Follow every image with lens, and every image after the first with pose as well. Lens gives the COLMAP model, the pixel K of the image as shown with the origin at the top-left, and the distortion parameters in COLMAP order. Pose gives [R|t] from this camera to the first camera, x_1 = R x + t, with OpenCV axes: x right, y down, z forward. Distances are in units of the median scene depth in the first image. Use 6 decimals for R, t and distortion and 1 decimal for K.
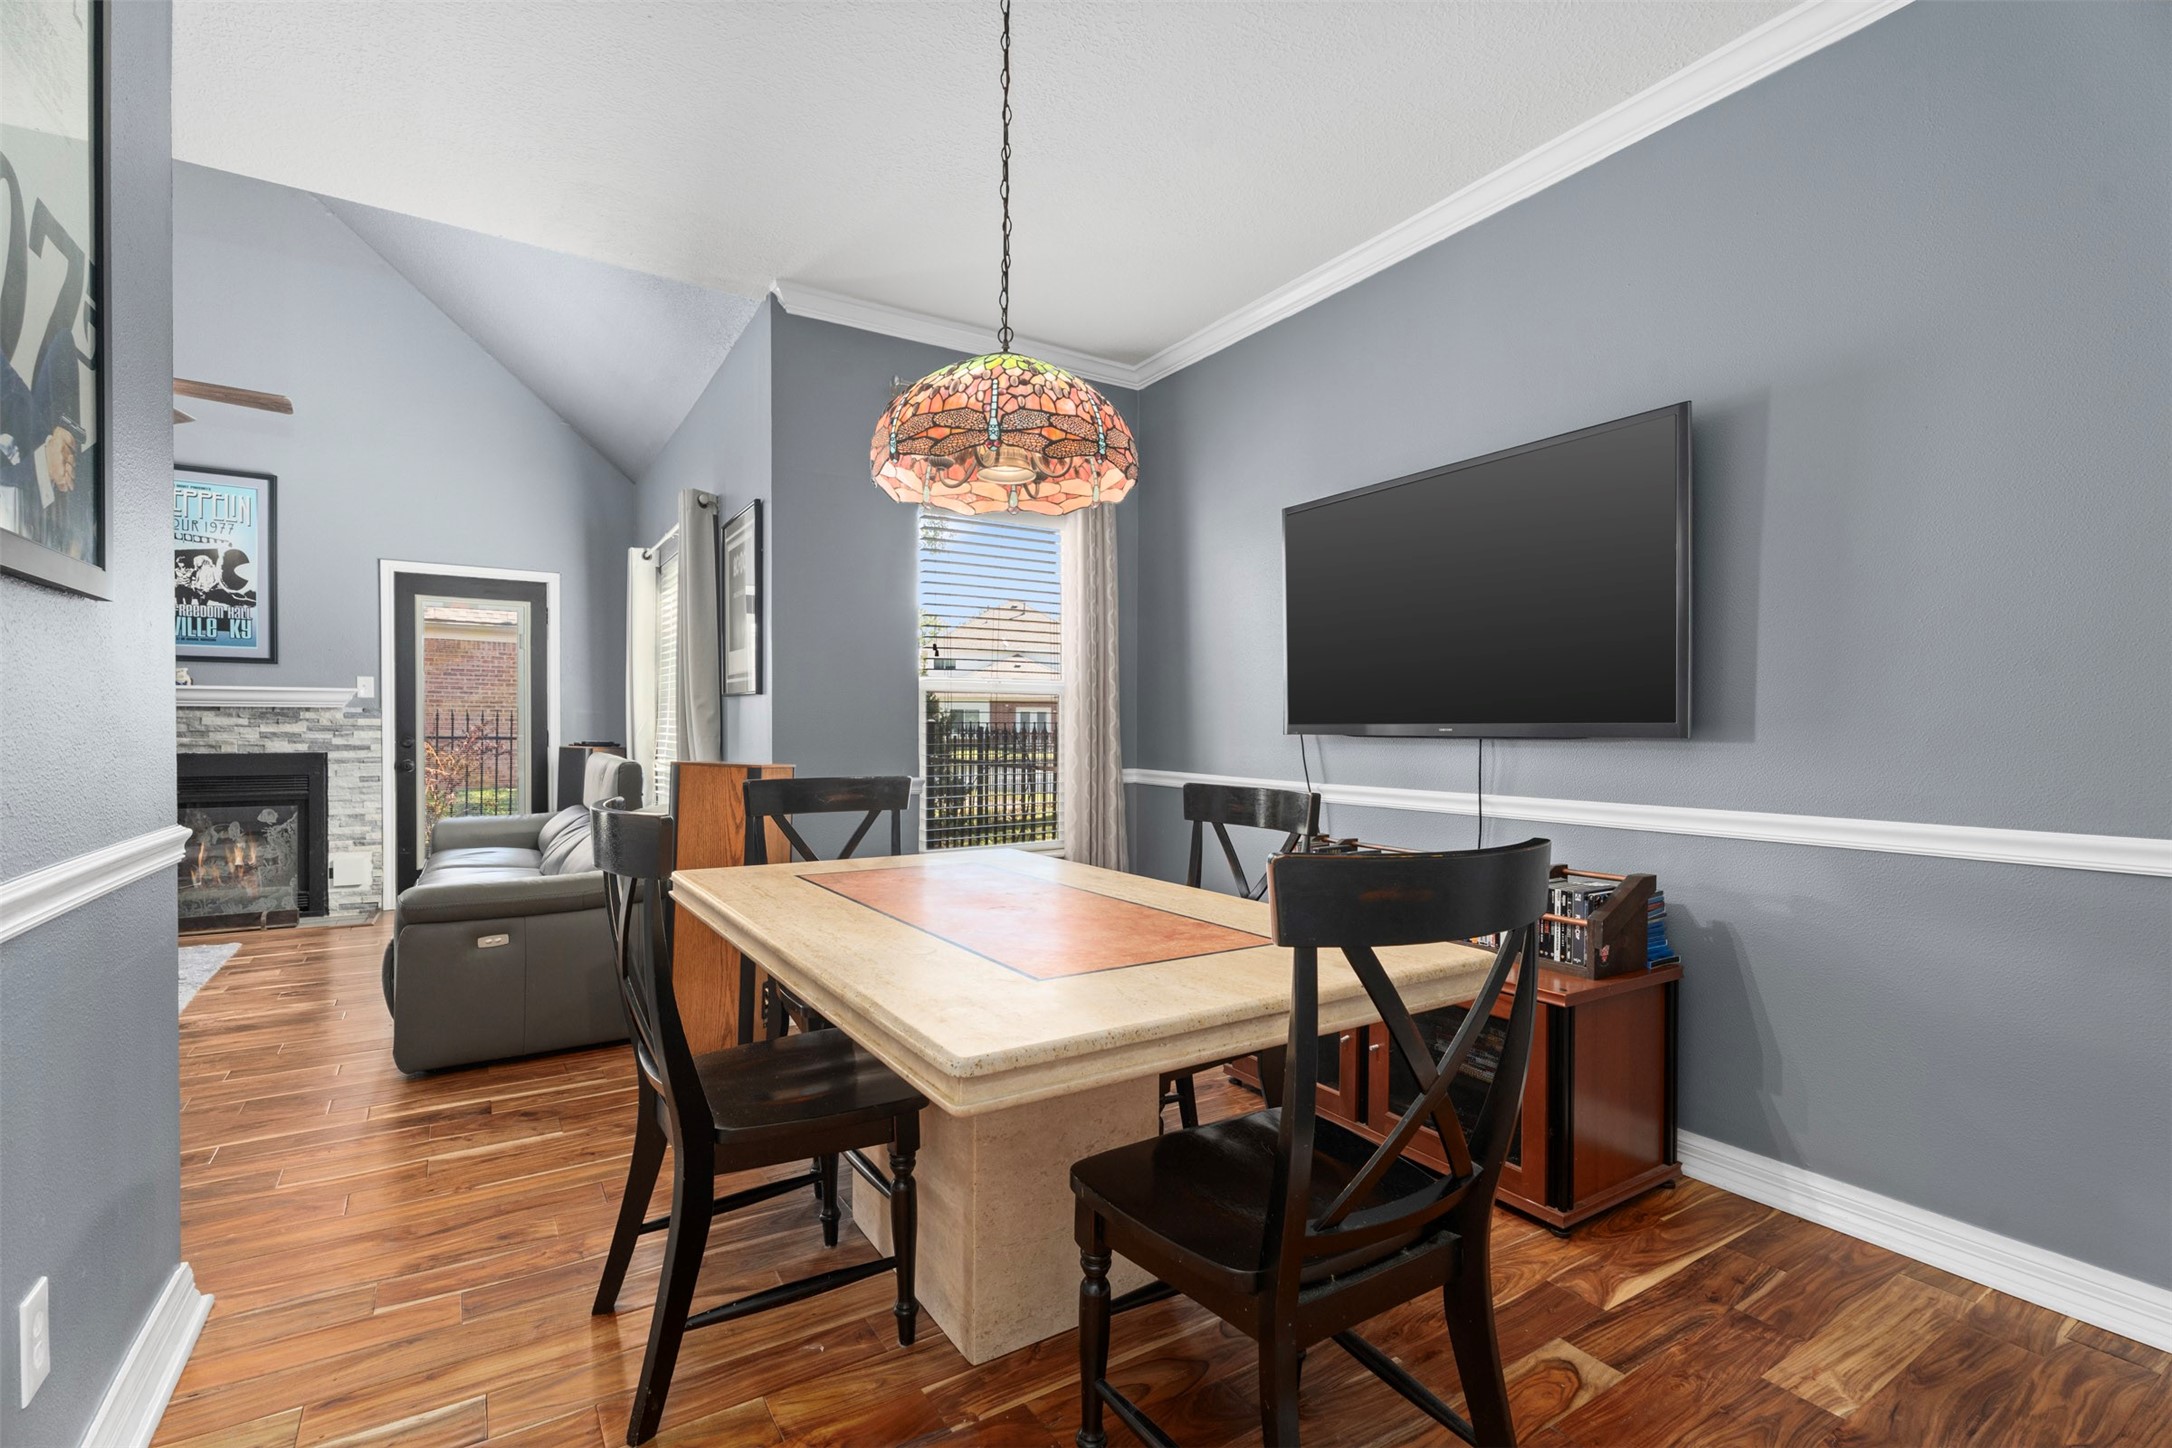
lens RADIAL K [[974.0, 0, 1084.4], [0, 974.0, 727.5], [0, 0, 1]] dist [0.002075, 0.000022]
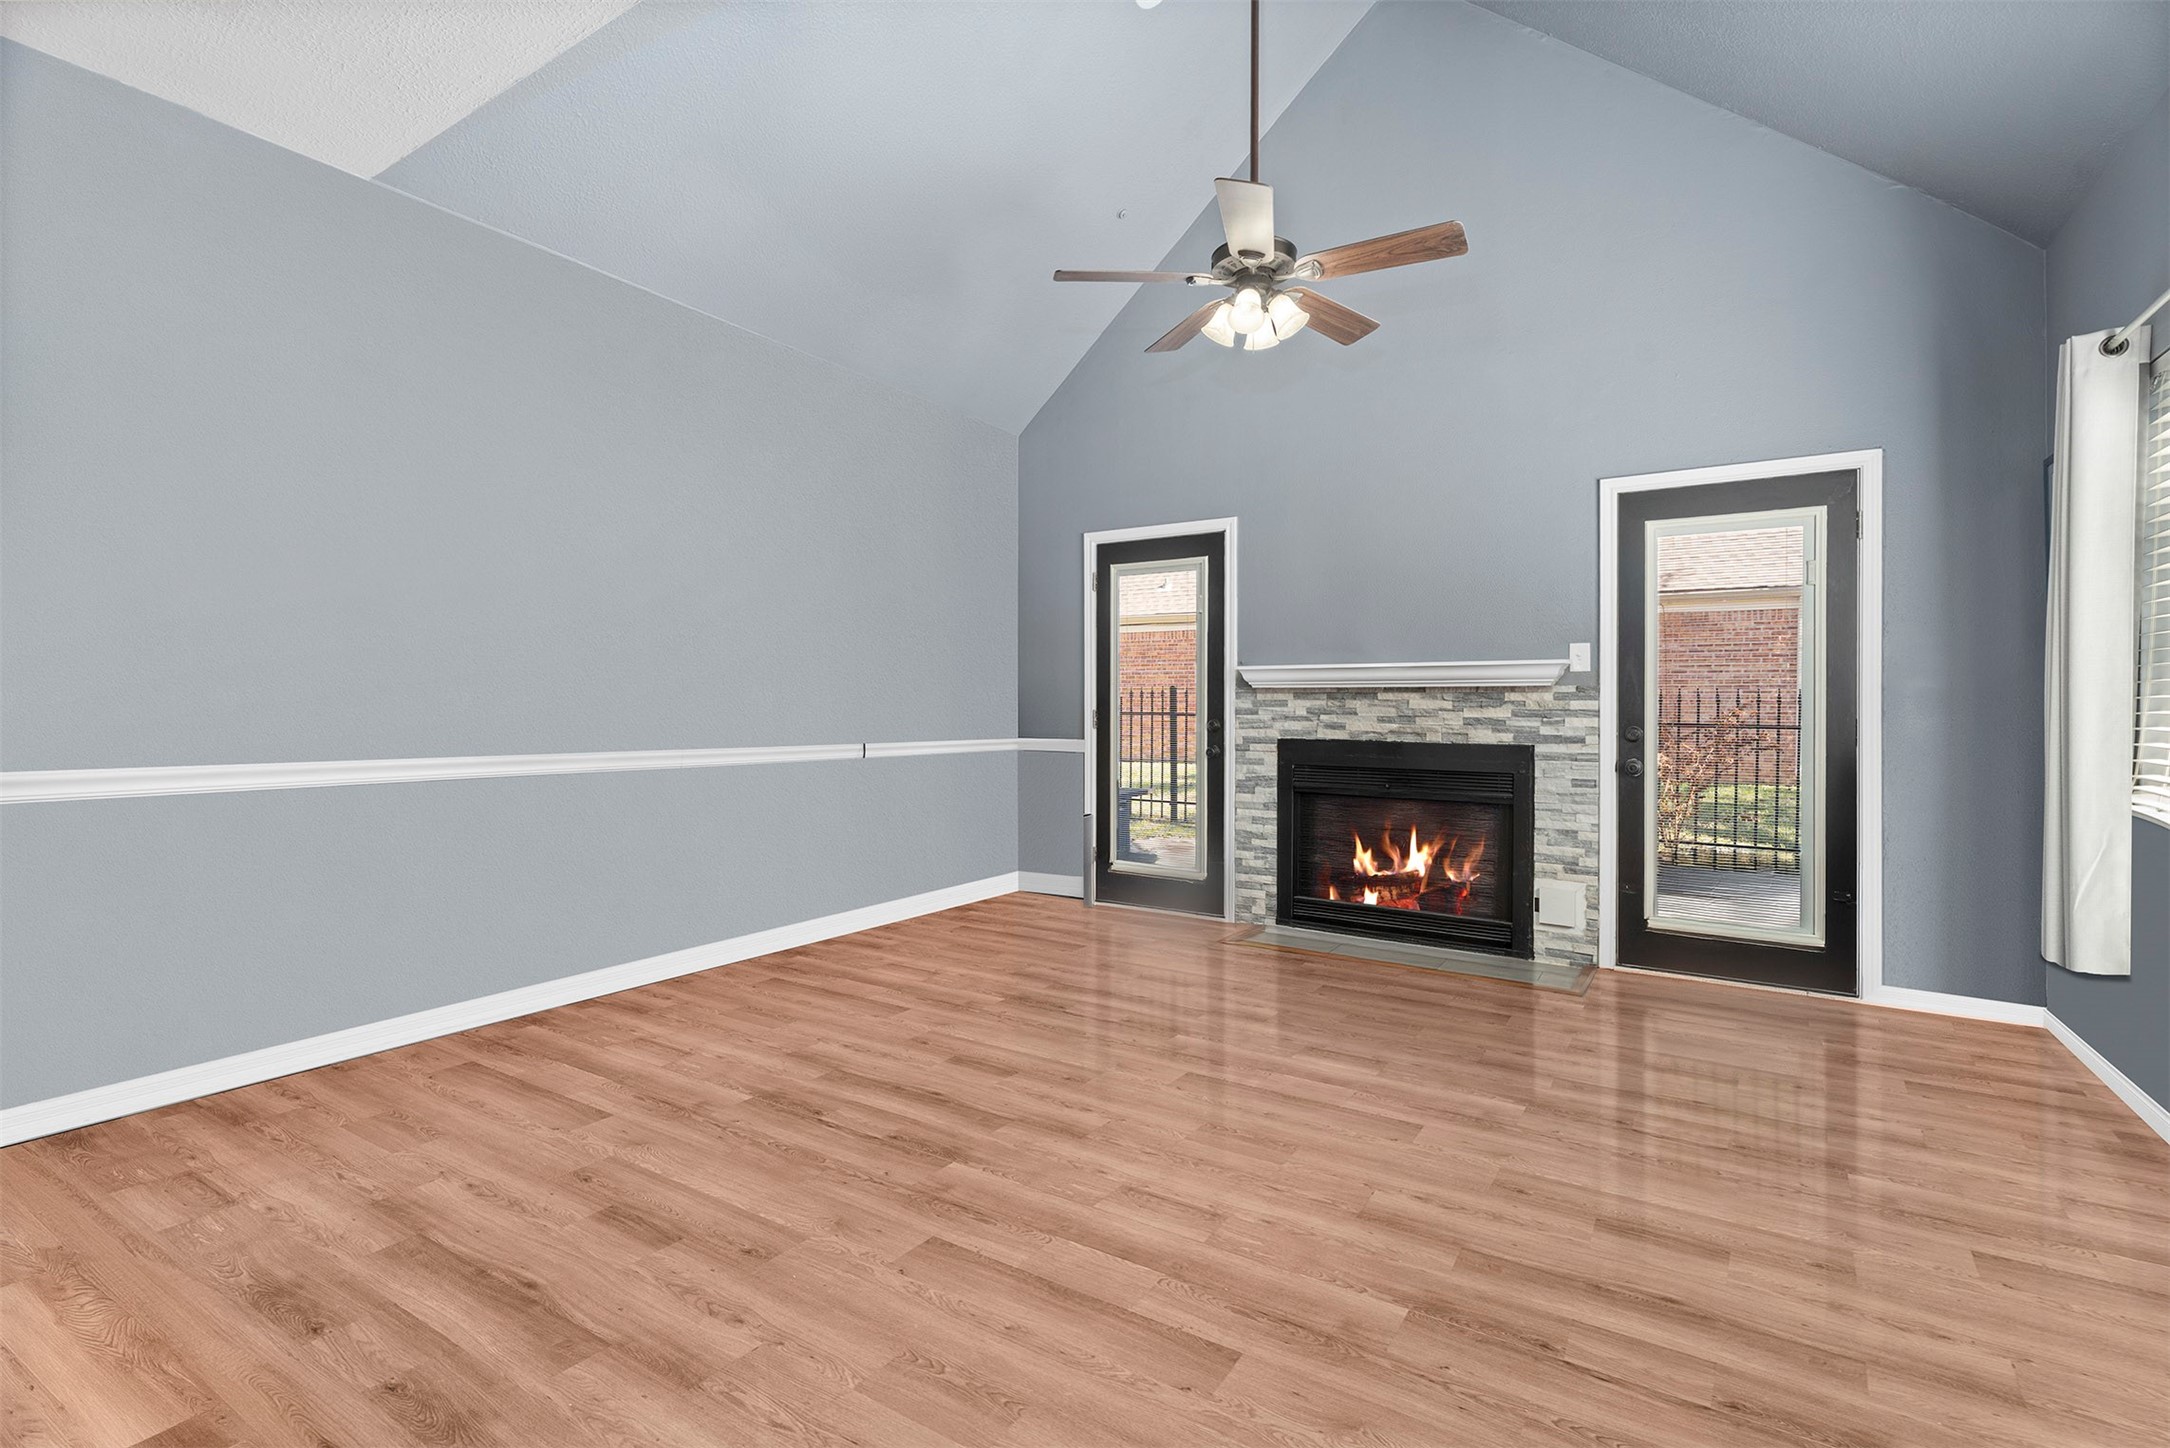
lens RADIAL K [[973.1, 0, 1090.0], [0, 973.1, 716.7], [0, 0, 1]] dist [0.002075, 0.000022]
pose [[0.423002, 0.008849, -0.906086, -0.232881], [-0.003040, 0.999961, 0.008347, -0.001965], [0.906124, -0.000776, 0.423012, 0.361713]]
